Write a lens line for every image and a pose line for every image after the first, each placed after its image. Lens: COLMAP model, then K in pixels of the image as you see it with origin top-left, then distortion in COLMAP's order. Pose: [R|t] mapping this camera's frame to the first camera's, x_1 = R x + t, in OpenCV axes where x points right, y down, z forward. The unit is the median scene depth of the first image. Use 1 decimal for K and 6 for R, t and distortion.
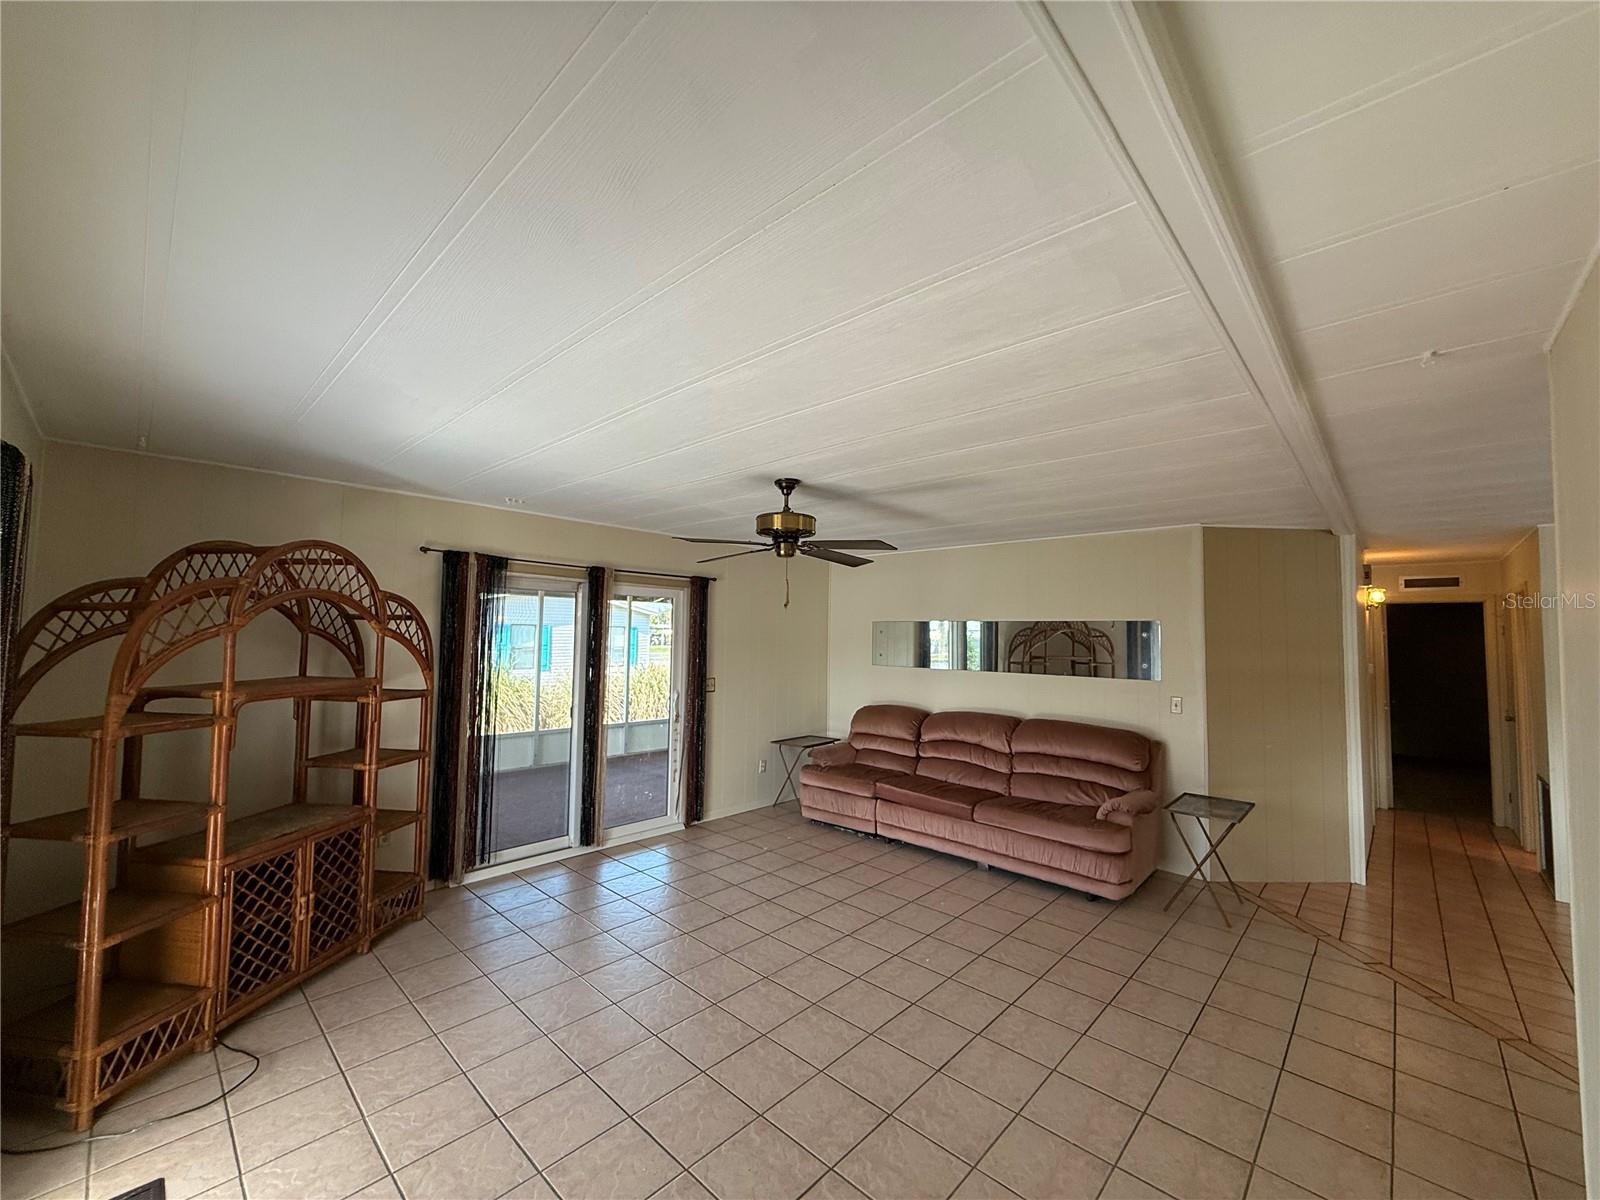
lens RADIAL K [[630.4, 0, 802.6], [0, 630.4, 603.0], [0, 0, 1]] dist [-0.000174, 0.000920]
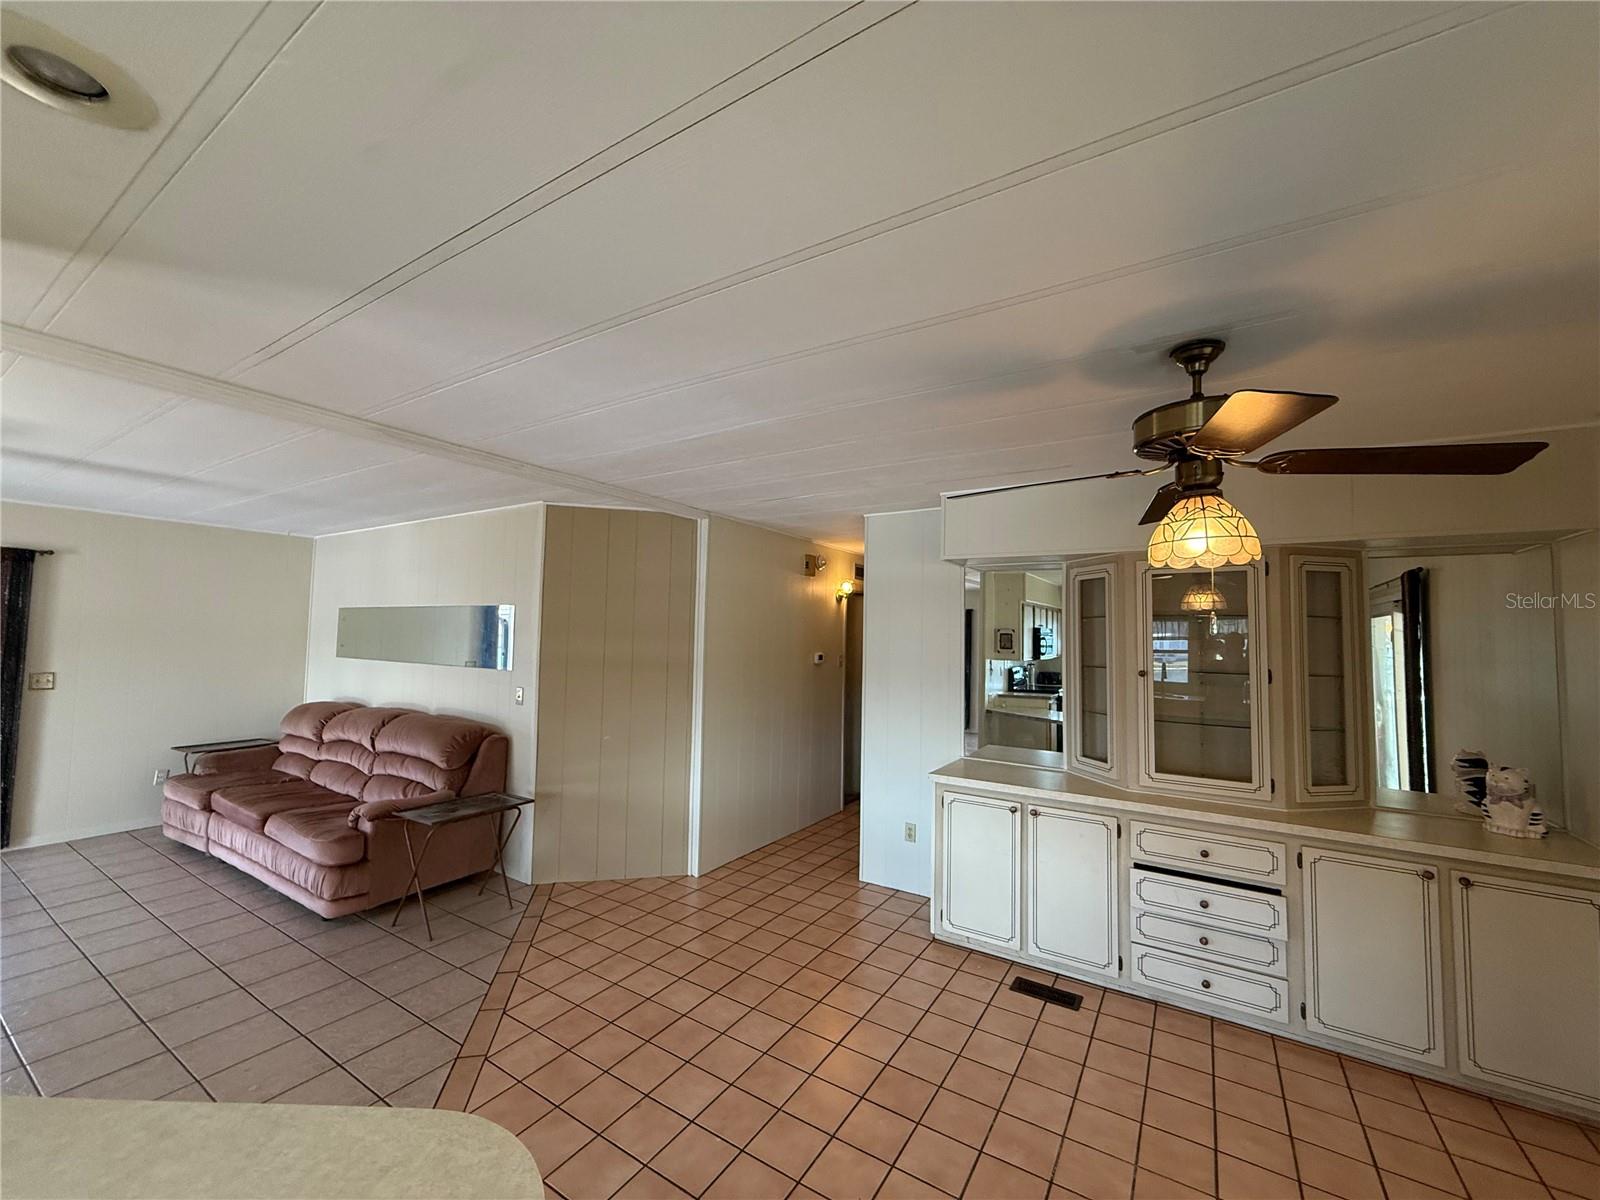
lens RADIAL K [[630.4, 0, 796.2], [0, 630.4, 600.3], [0, 0, 1]] dist [-0.000174, 0.000920]
pose [[0.983257, 0.008630, 0.182017, 0.817113], [-0.009269, 0.999953, 0.002663, 0.015645], [-0.181986, -0.004305, 0.983292, 0.015444]]
